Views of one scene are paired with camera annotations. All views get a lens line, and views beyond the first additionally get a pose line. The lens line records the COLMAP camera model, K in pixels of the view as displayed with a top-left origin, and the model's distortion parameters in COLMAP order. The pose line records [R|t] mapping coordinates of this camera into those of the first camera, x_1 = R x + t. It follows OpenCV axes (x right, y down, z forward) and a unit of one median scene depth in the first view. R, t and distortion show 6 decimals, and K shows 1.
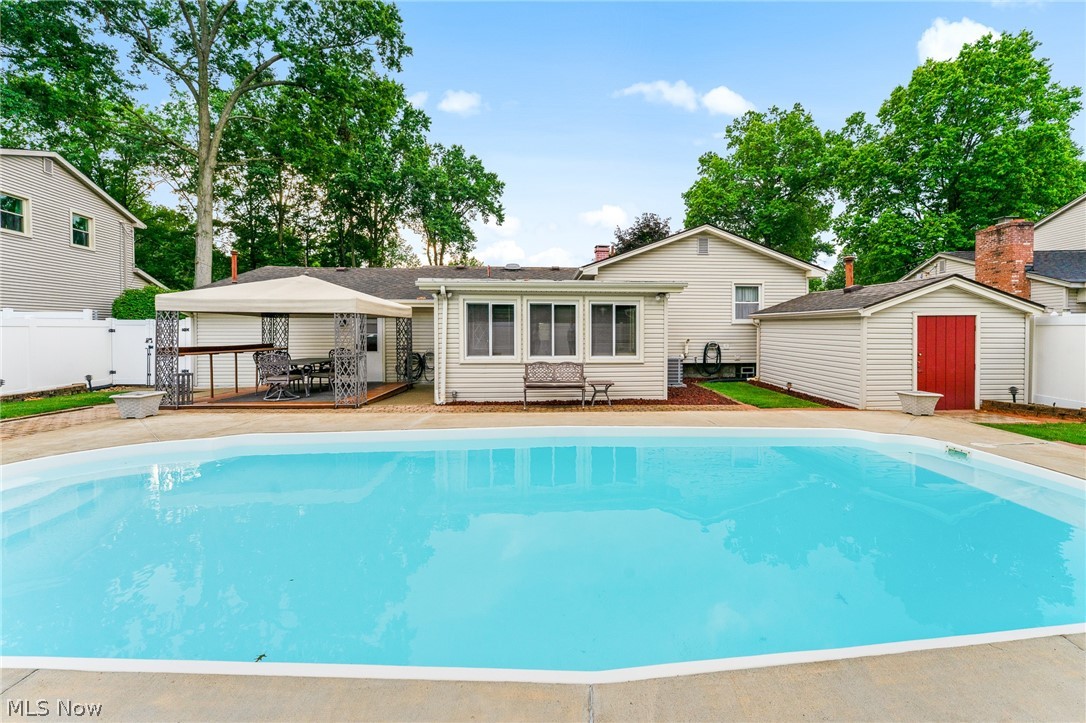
lens RADIAL K [[440.1, 0, 565.0], [0, 440.1, 335.7], [0, 0, 1]] dist [-0.000893, -0.000289]
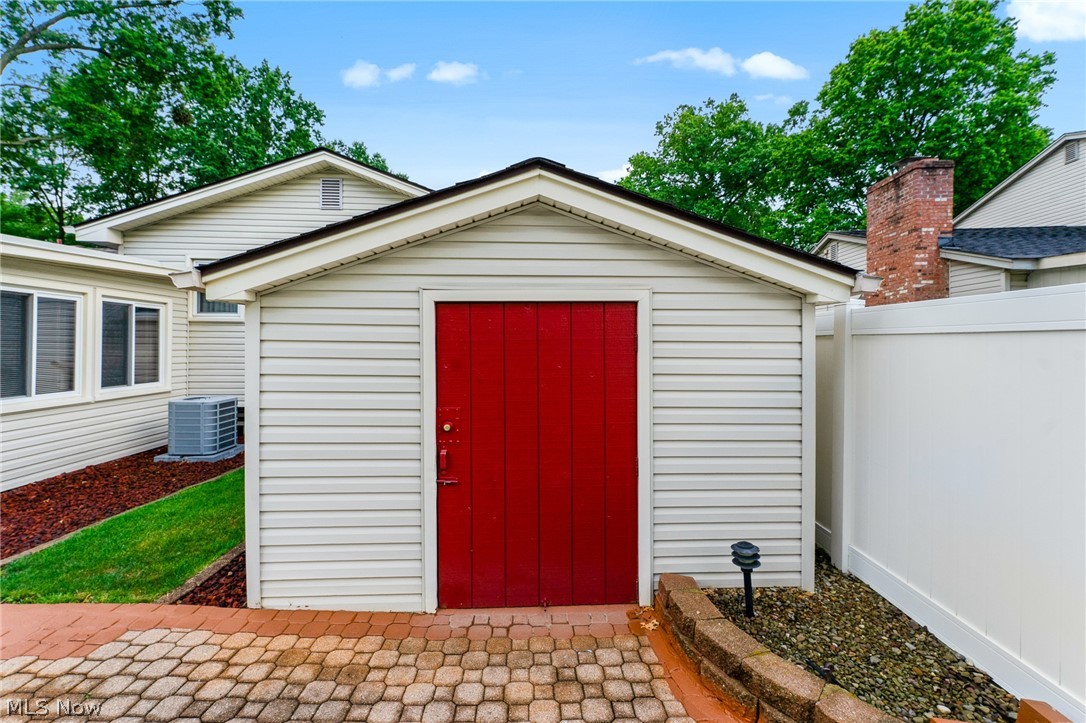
lens RADIAL K [[440.1, 0, 536.5], [0, 440.1, 344.6], [0, 0, 1]] dist [-0.000893, -0.000289]
pose [[0.999846, 0.006578, -0.016294, 0.224722], [-0.006907, 0.999771, -0.020265, -0.001404], [0.016157, 0.020374, 0.999662, 0.177505]]
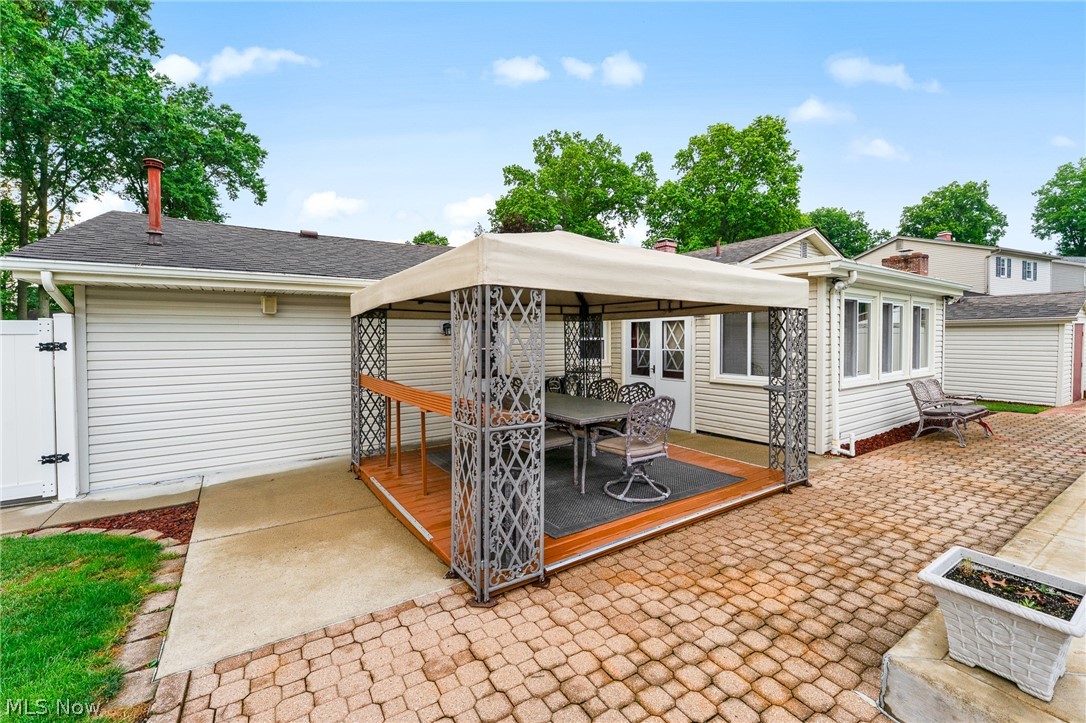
lens RADIAL K [[440.1, 0, 538.7], [0, 440.1, 351.1], [0, 0, 1]] dist [-0.000893, -0.000289]
pose [[0.861952, -0.021209, 0.506546, -0.268308], [0.014316, 0.999744, 0.017499, -0.003301], [-0.506788, -0.007831, 0.862035, 0.186164]]
